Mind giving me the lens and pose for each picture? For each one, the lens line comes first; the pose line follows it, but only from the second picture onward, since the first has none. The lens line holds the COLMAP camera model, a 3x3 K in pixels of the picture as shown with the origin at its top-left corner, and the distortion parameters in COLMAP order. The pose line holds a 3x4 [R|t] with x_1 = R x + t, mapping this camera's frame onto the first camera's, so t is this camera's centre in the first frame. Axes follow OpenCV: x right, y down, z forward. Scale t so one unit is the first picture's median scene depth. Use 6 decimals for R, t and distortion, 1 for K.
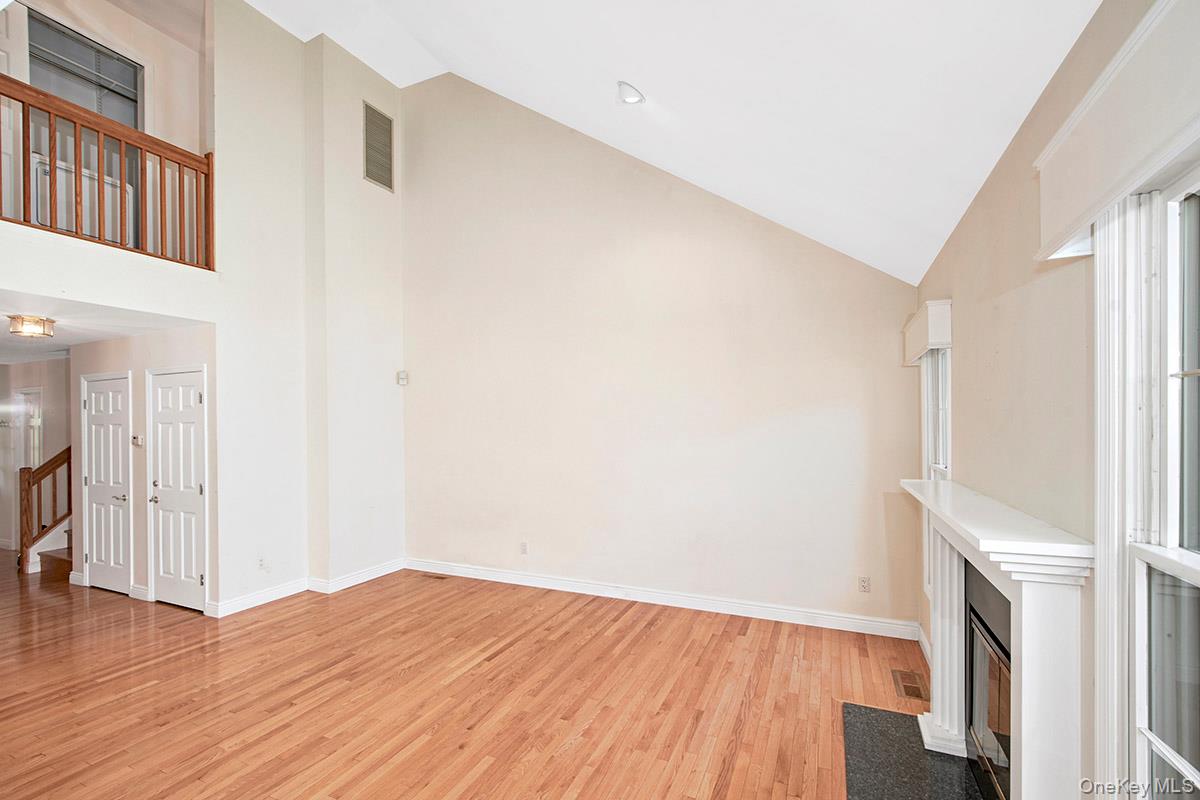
lens RADIAL K [[527.9, 0, 588.6], [0, 527.9, 426.4], [0, 0, 1]] dist [0.008129, -0.002697]
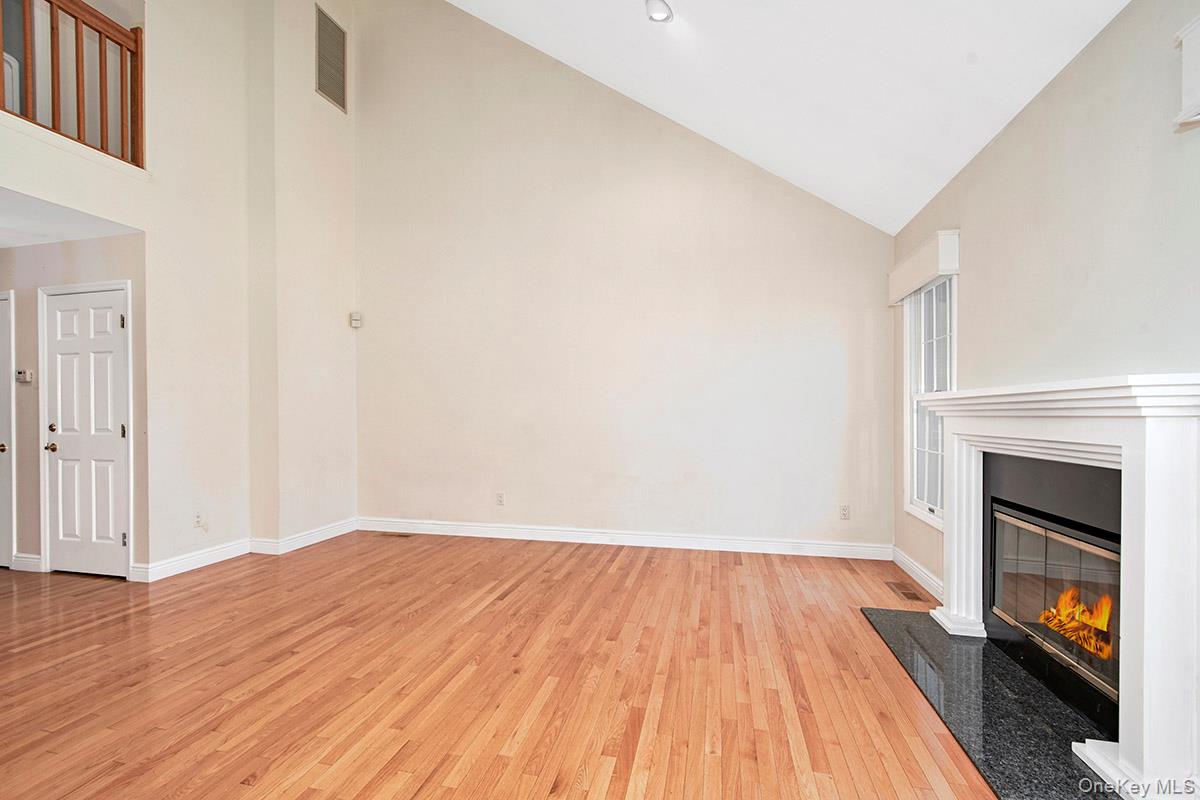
lens RADIAL K [[527.9, 0, 589.2], [0, 527.9, 416.0], [0, 0, 1]] dist [0.008129, -0.002697]
pose [[0.981988, 0.003342, 0.188916, -0.189191], [-0.003957, 0.999988, 0.002881, 0.100990], [-0.188904, -0.003576, 0.981989, 0.046085]]
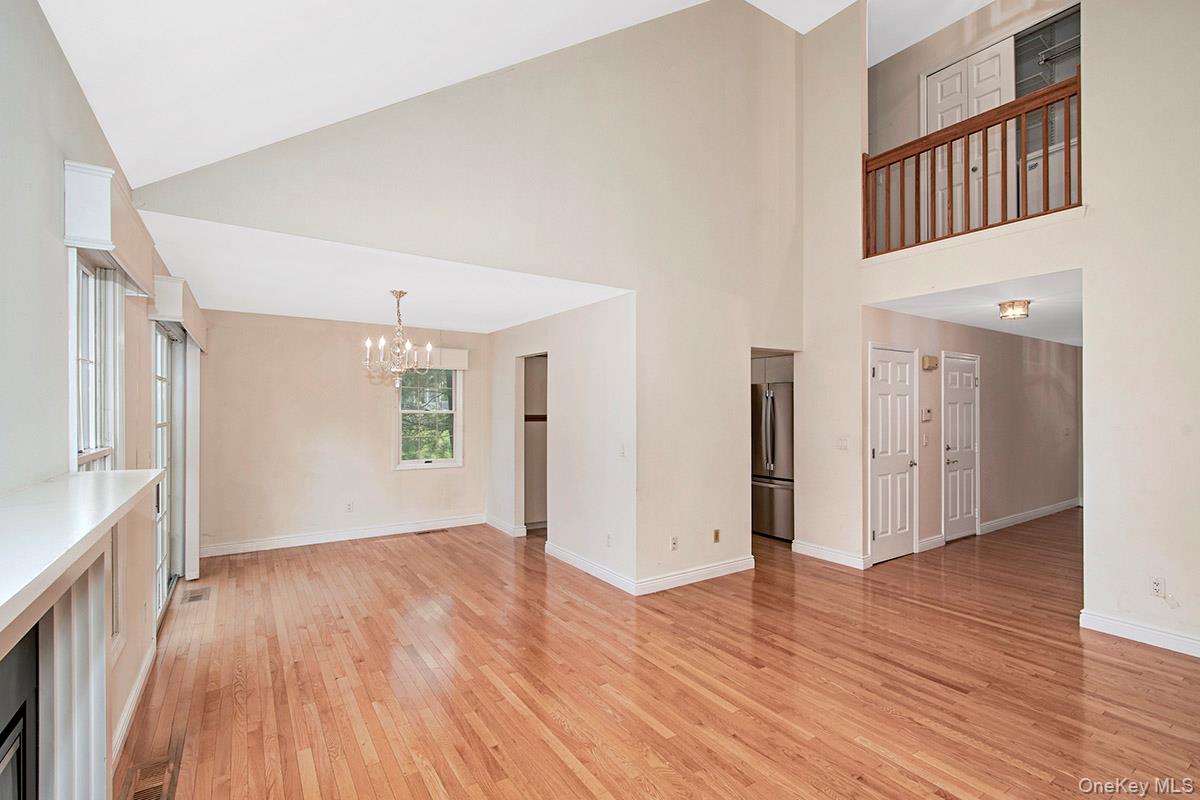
lens RADIAL K [[527.9, 0, 600.7], [0, 527.9, 410.3], [0, 0, 1]] dist [0.008129, -0.002697]
pose [[-0.522925, 0.006653, -0.852353, 0.433223], [0.001119, 0.999974, 0.007118, 0.020127], [0.852378, 0.002768, -0.522918, 0.873911]]
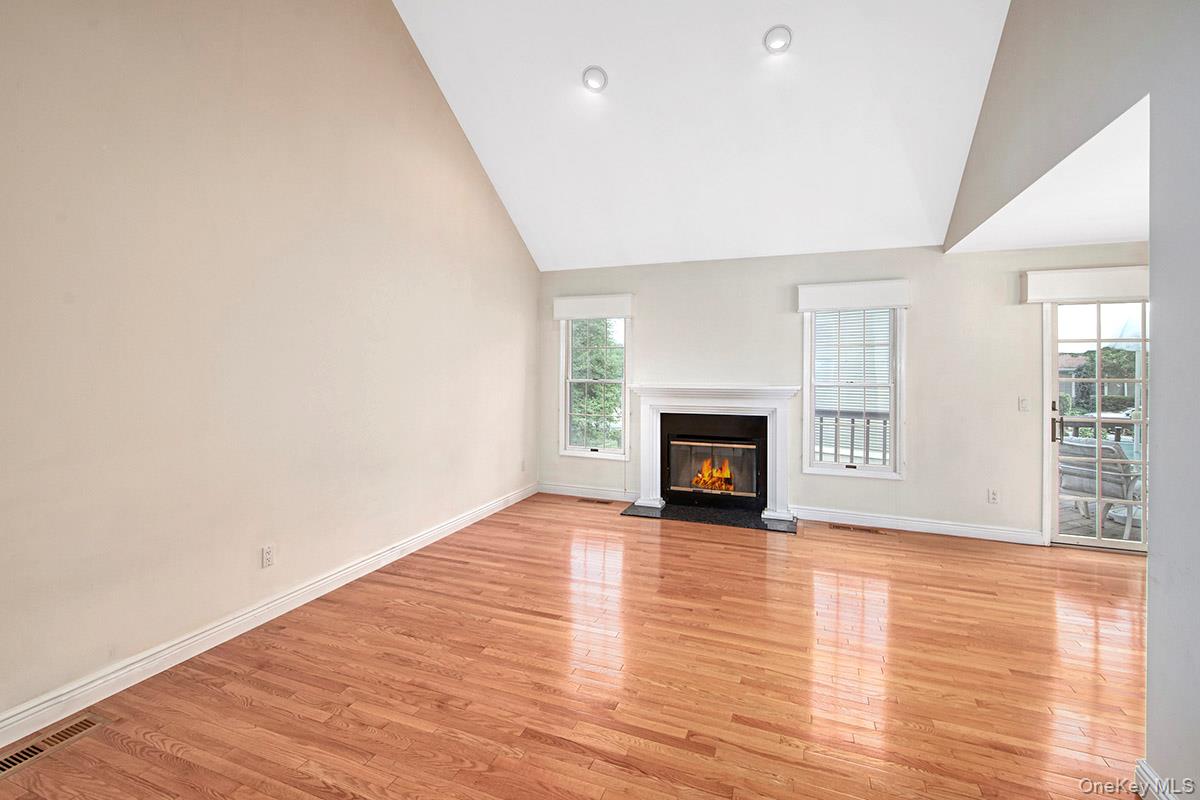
lens RADIAL K [[527.9, 0, 595.6], [0, 527.9, 367.6], [0, 0, 1]] dist [0.008129, -0.002697]
pose [[-0.052825, 0.003188, 0.998599, -0.943724], [-0.001192, 0.999994, -0.003255, 0.030790], [-0.998603, -0.001362, -0.052821, 0.874420]]
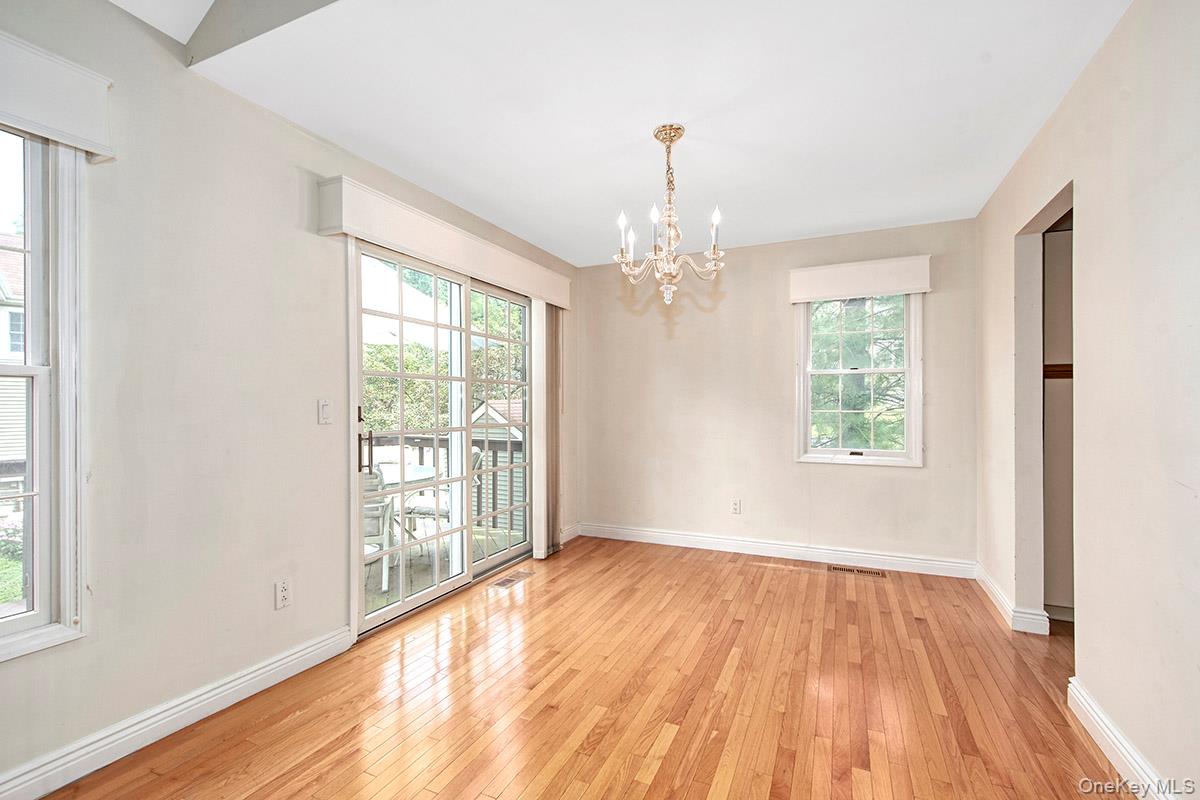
lens RADIAL K [[527.9, 0, 601.9], [0, 527.9, 408.0], [0, 0, 1]] dist [0.008129, -0.002697]
pose [[-0.999901, 0.011657, -0.007875, -0.202808], [0.011652, 0.999932, 0.000756, 0.100620], [0.007883, 0.000665, -0.999969, 0.549602]]
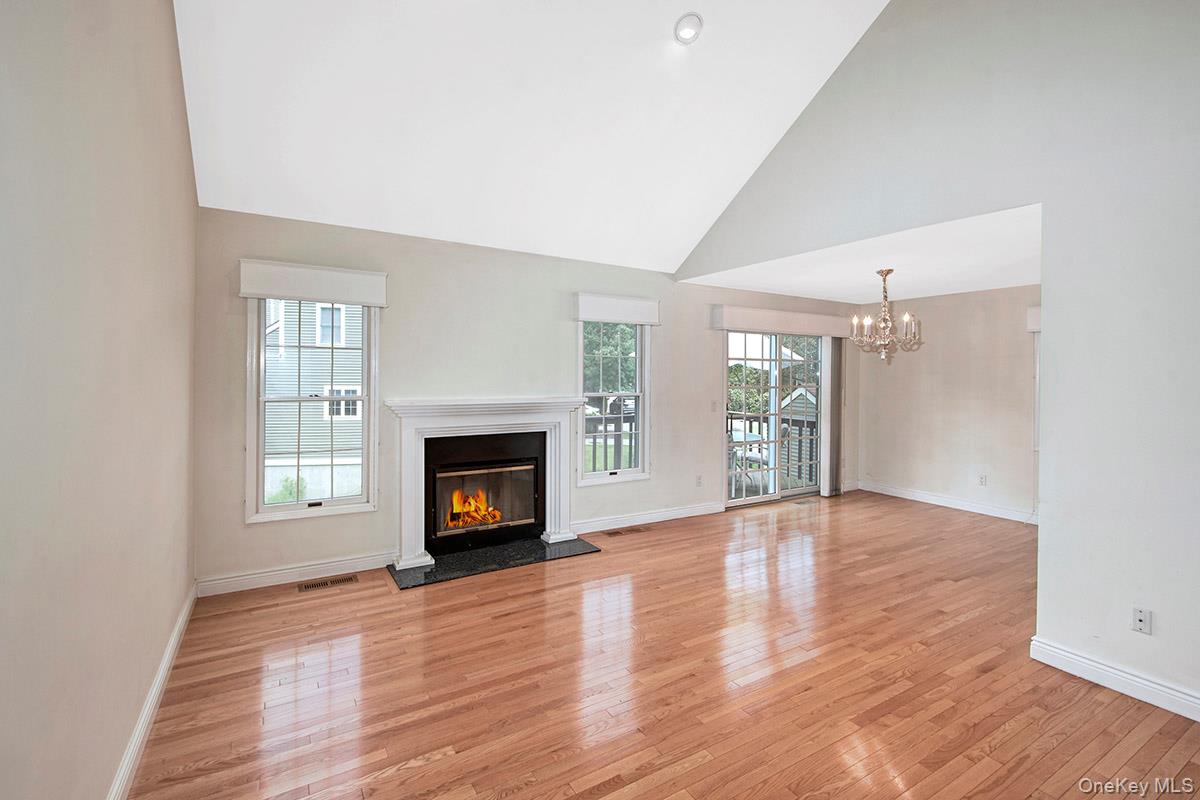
lens RADIAL K [[527.9, 0, 592.4], [0, 527.9, 380.4], [0, 0, 1]] dist [0.008129, -0.002697]
pose [[-0.825918, -0.004835, 0.563769, -0.417915], [-0.003635, 0.999988, 0.003251, 0.028536], [-0.563778, 0.000636, -0.825926, 1.299634]]
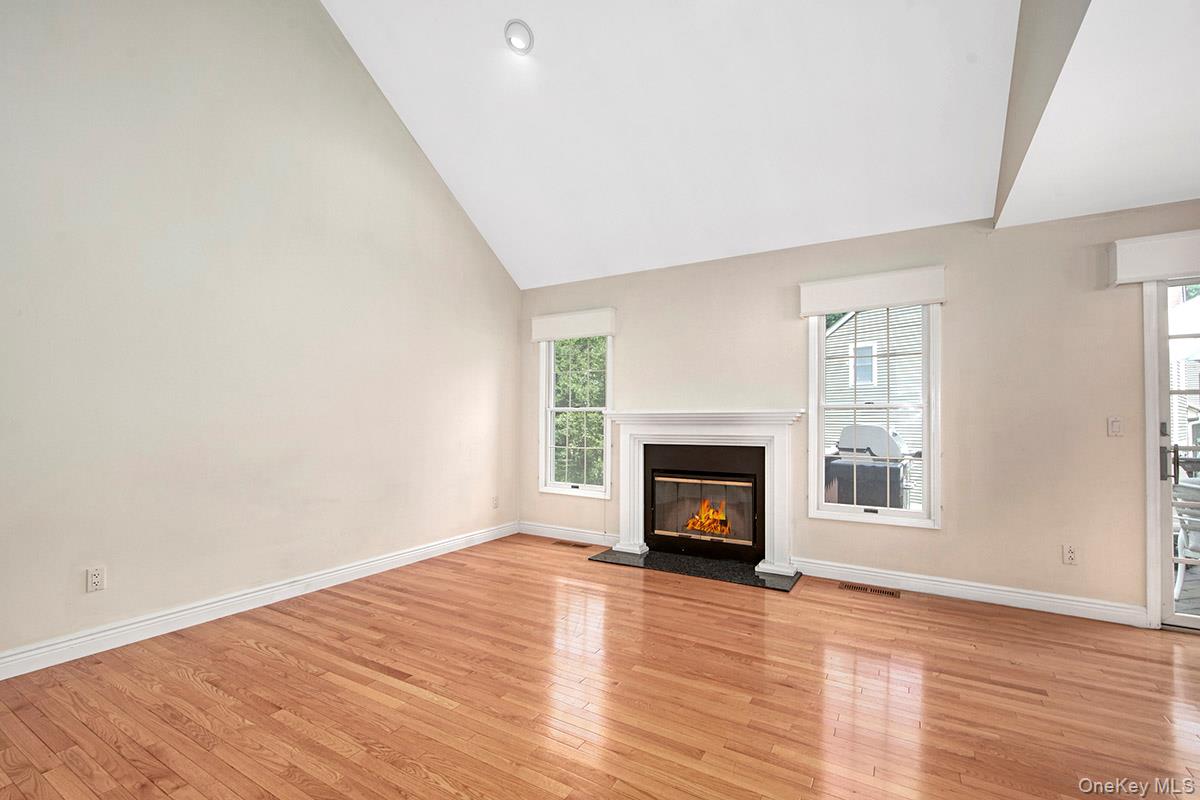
lens RADIAL K [[527.9, 0, 593.5], [0, 527.9, 409.1], [0, 0, 1]] dist [0.008129, -0.002697]
pose [[0.110502, 0.026651, 0.993519, -0.758378], [-0.003987, 0.999644, -0.026372, 0.100295], [-0.993868, -0.001047, 0.110569, 0.607889]]
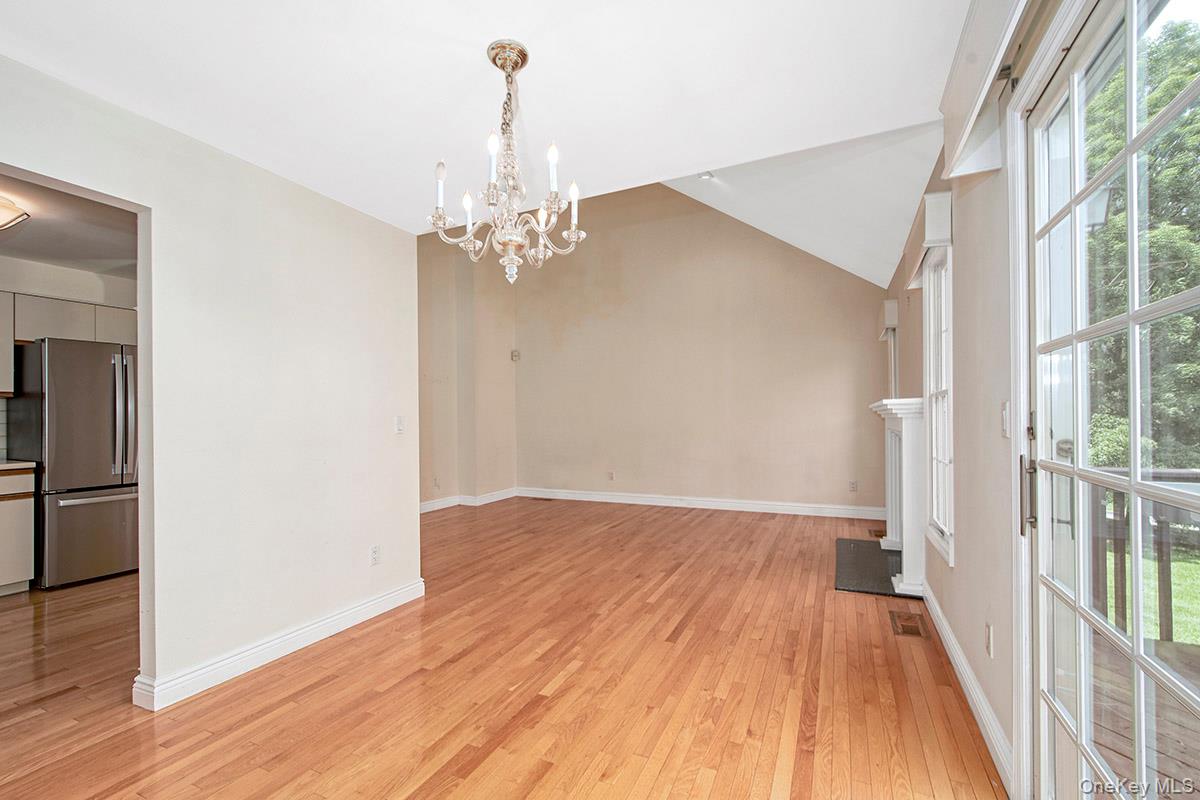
lens RADIAL K [[527.9, 0, 586.6], [0, 527.9, 417.7], [0, 0, 1]] dist [0.008129, -0.002697]
pose [[0.999851, -0.003147, -0.016977, -0.213103], [0.003161, 0.999995, 0.000829, 0.098927], [0.016974, -0.000882, 0.999856, -0.519095]]
